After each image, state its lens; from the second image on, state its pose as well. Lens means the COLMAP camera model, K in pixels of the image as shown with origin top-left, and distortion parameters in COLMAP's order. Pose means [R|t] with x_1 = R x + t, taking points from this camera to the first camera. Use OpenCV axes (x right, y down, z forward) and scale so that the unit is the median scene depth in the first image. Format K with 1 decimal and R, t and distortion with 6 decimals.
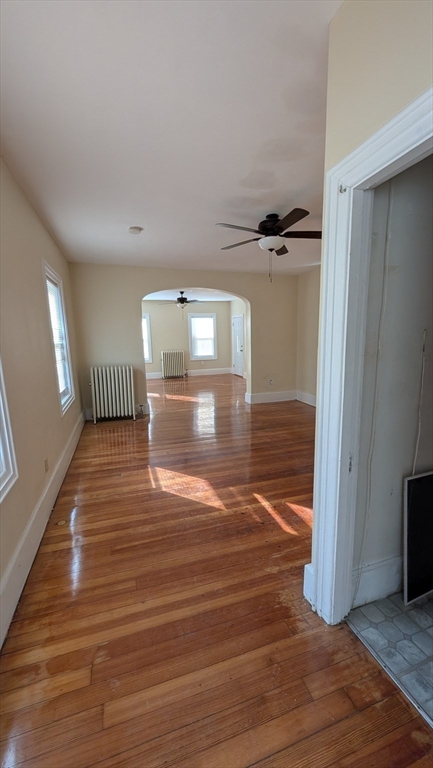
lens RADIAL K [[293.6, 0, 217.6], [0, 293.6, 383.0], [0, 0, 1]] dist [0.004045, -0.000129]
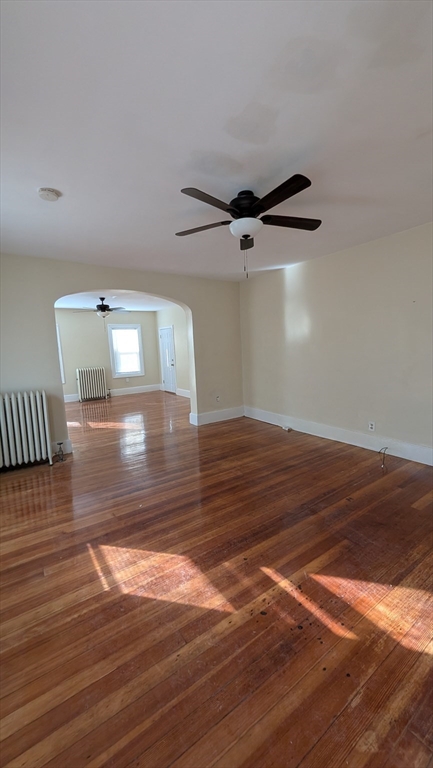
lens RADIAL K [[293.6, 0, 217.6], [0, 293.6, 383.0], [0, 0, 1]] dist [0.004045, -0.000129]
pose [[0.959404, -0.051969, 0.277205, -0.120466], [0.064484, 0.997261, -0.036215, -0.036372], [-0.274563, 0.052620, 0.960128, 0.267650]]
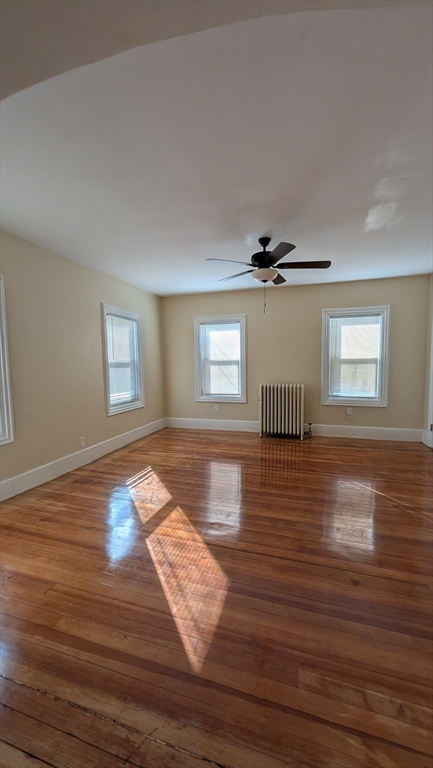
lens RADIAL K [[285.8, 0, 215.9], [0, 285.8, 380.2], [0, 0, 1]] dist [0.000820, -0.000022]
pose [[0.822209, 0.055235, -0.566499, 0.097781], [-0.090002, 0.995375, -0.033577, -0.276885], [0.562025, 0.078593, 0.823378, 1.647964]]
